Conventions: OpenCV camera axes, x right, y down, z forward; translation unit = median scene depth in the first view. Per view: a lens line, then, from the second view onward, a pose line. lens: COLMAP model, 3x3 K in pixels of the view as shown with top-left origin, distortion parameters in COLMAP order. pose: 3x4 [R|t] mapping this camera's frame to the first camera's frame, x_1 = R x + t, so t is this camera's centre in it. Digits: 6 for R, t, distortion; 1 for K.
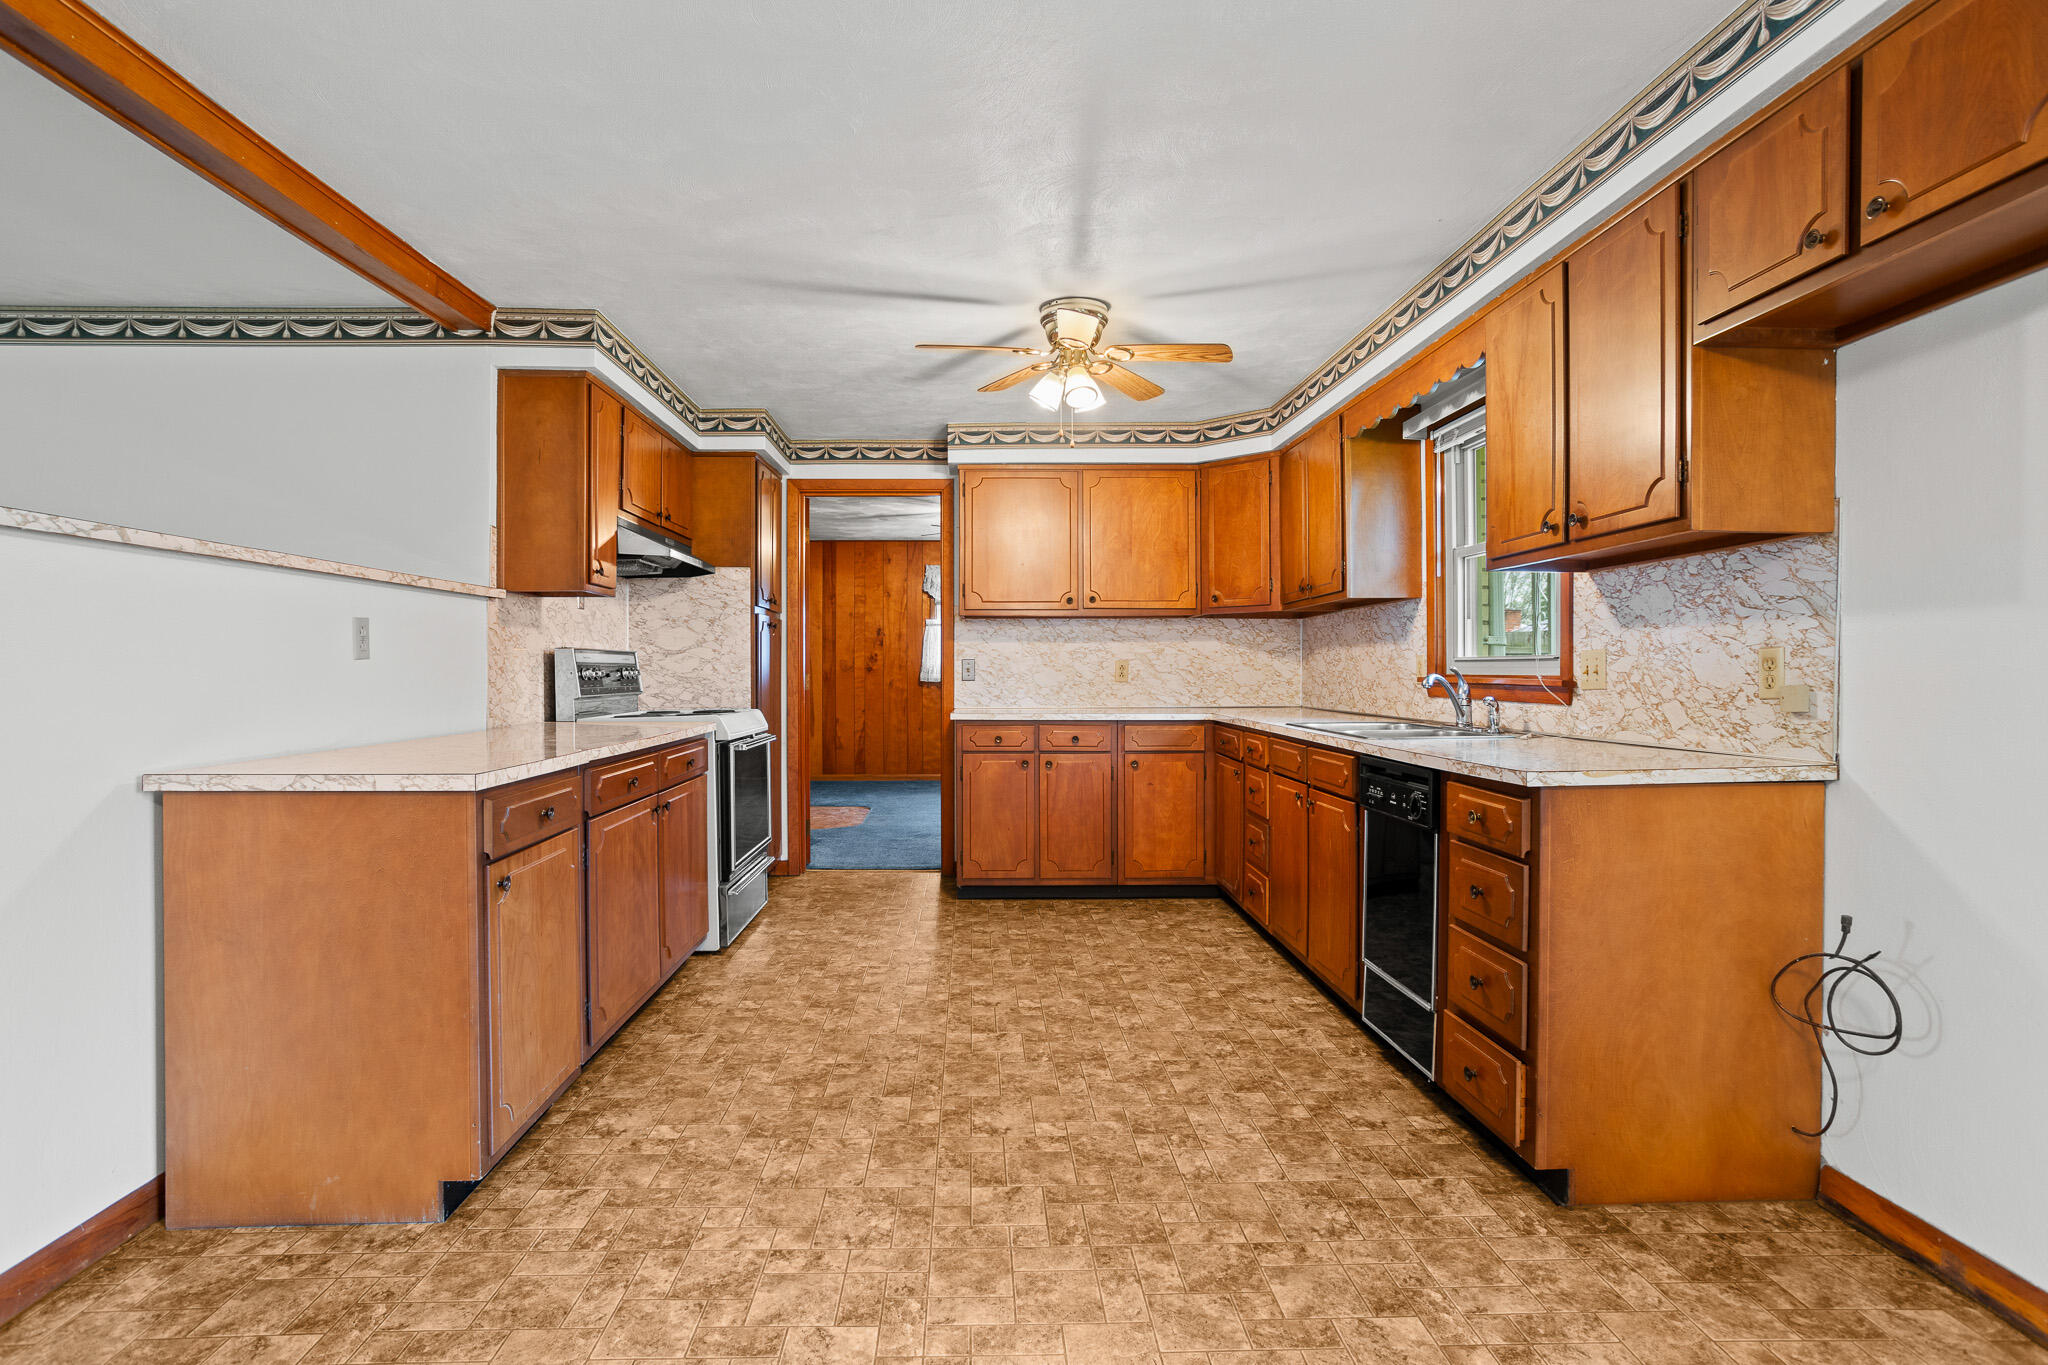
lens RADIAL K [[1073.5, 0, 961.2], [0, 1073.5, 672.4], [0, 0, 1]] dist [-0.052879, 0.042146]
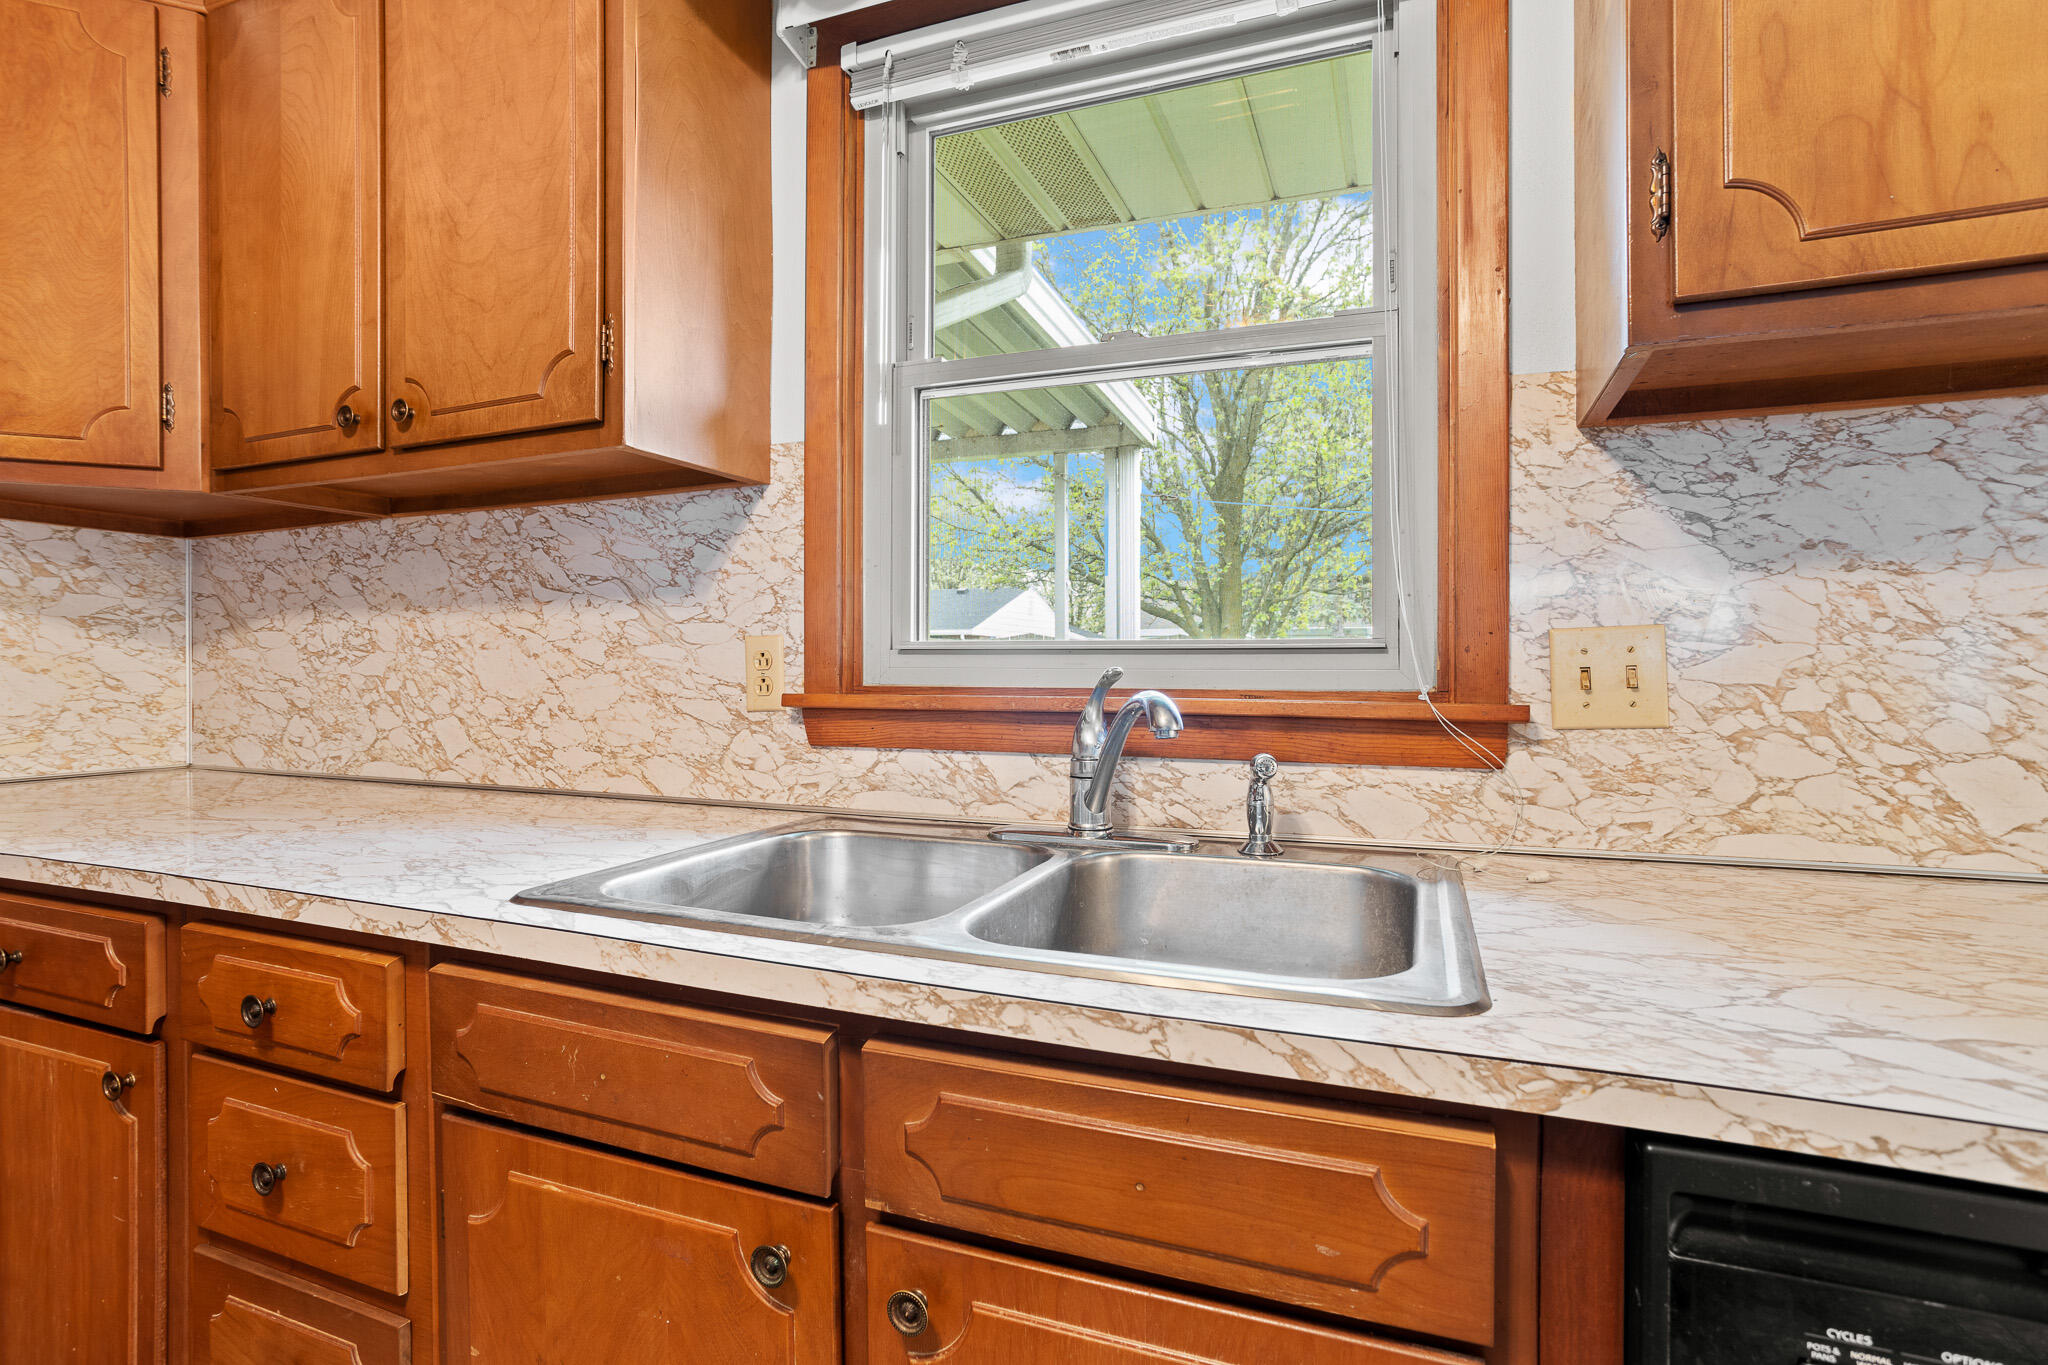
lens RADIAL K [[1030.7, 0, 1024.0], [0, 1030.7, 682.5], [0, 0, 1]] dist [-0.065610, 0.043046]
pose [[0.373424, -0.011592, 0.927588, 0.145745], [0.000098, 0.999922, 0.012456, -0.004693], [-0.927661, -0.004560, 0.373397, 0.906564]]
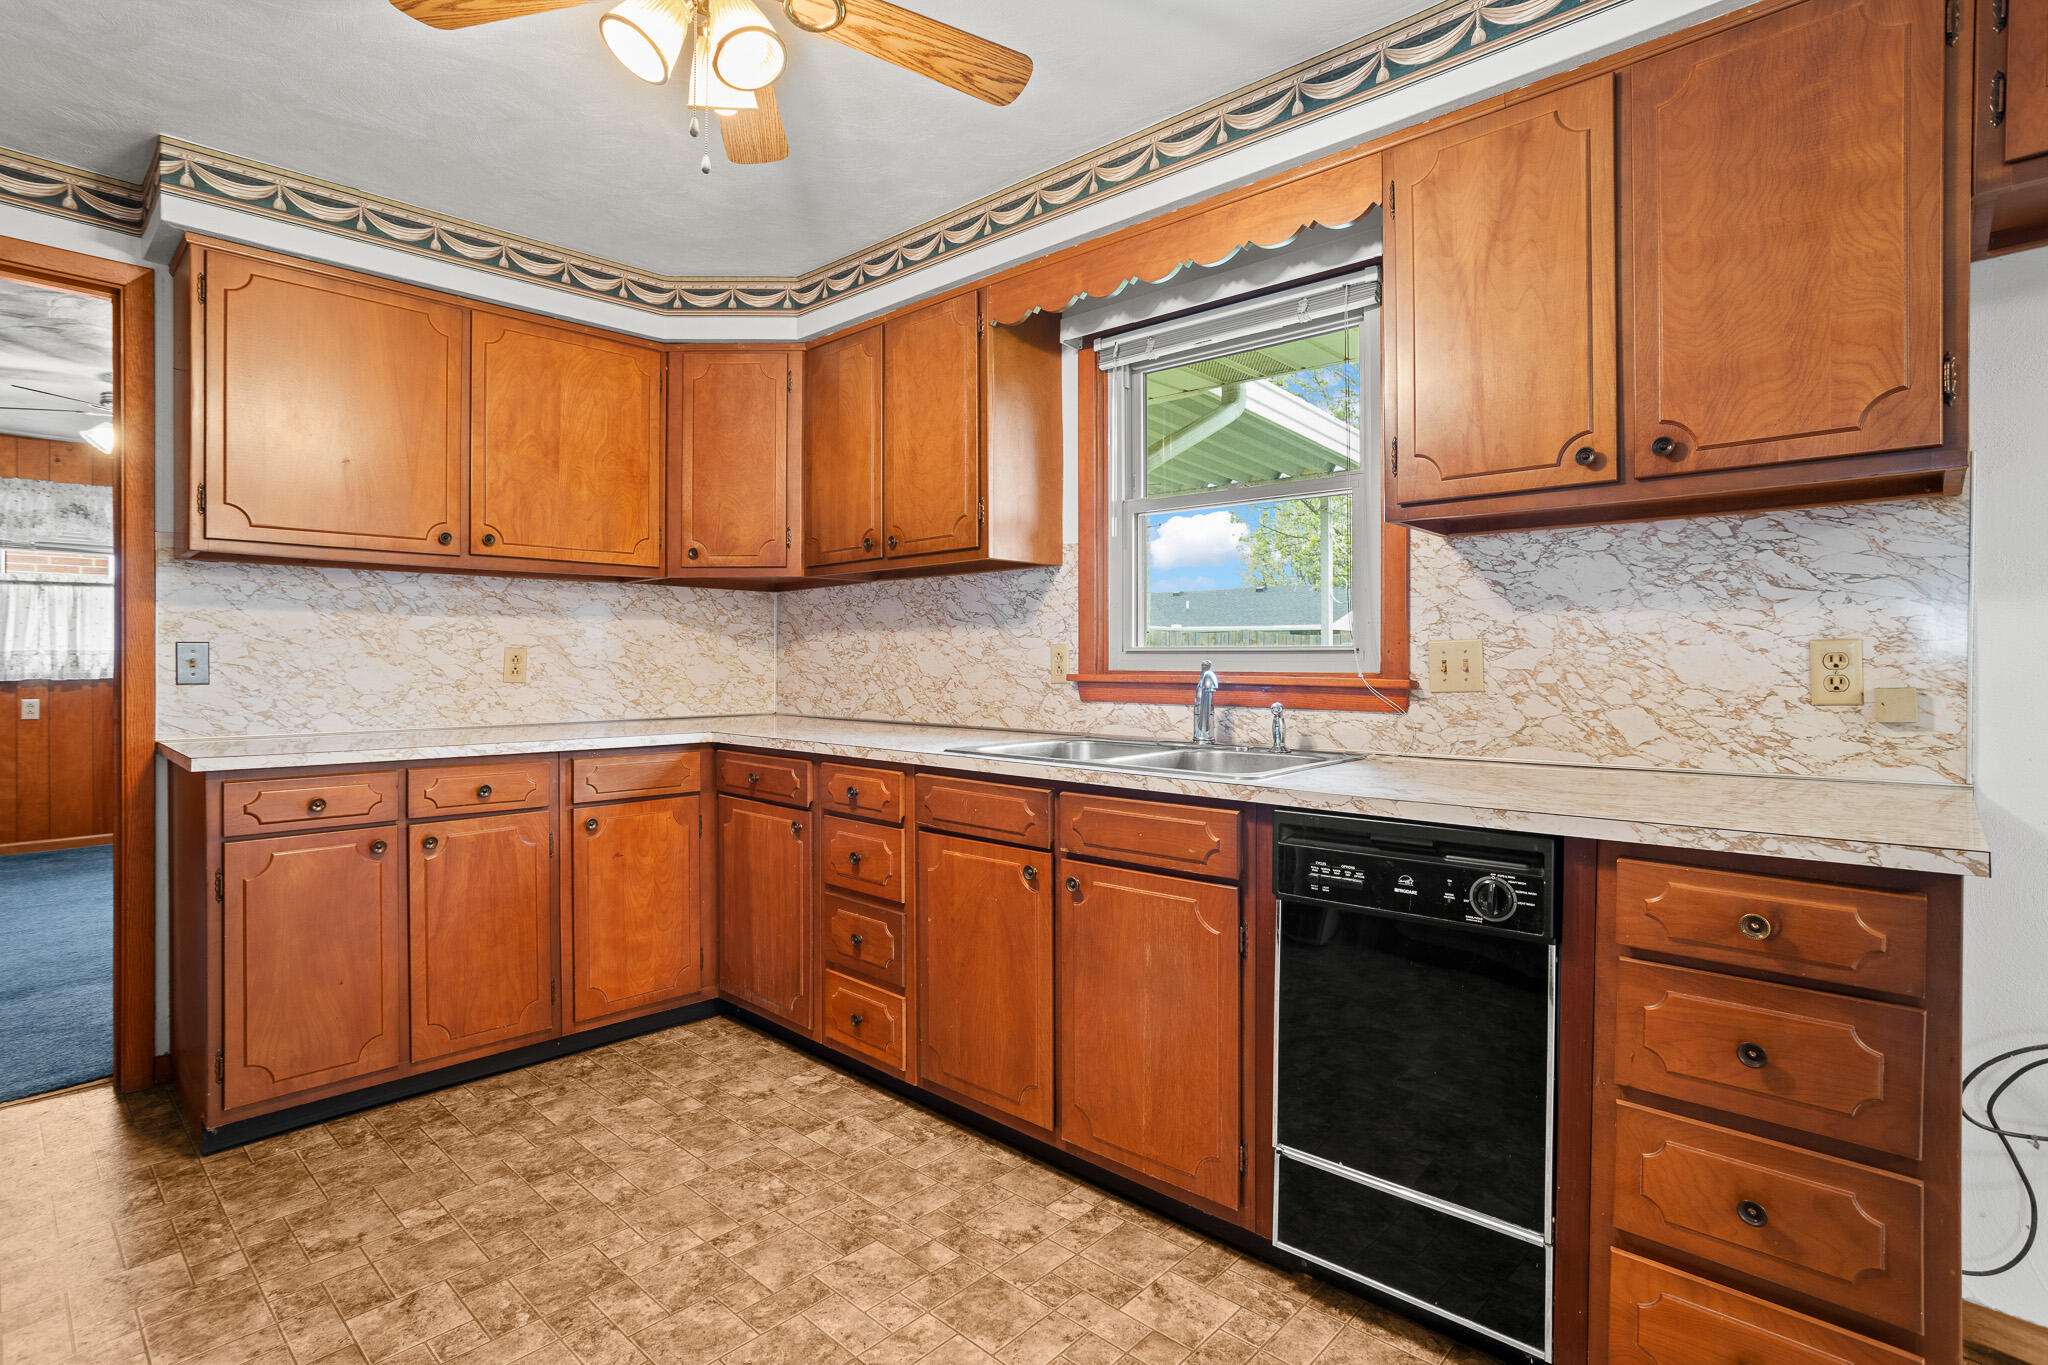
lens RADIAL K [[1017.4, 0, 1034.5], [0, 1017.4, 664.7], [0, 0, 1]] dist [-0.058444, 0.035642]
pose [[0.666714, -0.000460, 0.745313, -0.120374], [-0.000733, 0.999999, 0.001273, -0.003560], [-0.745313, -0.001395, 0.666713, 0.636106]]
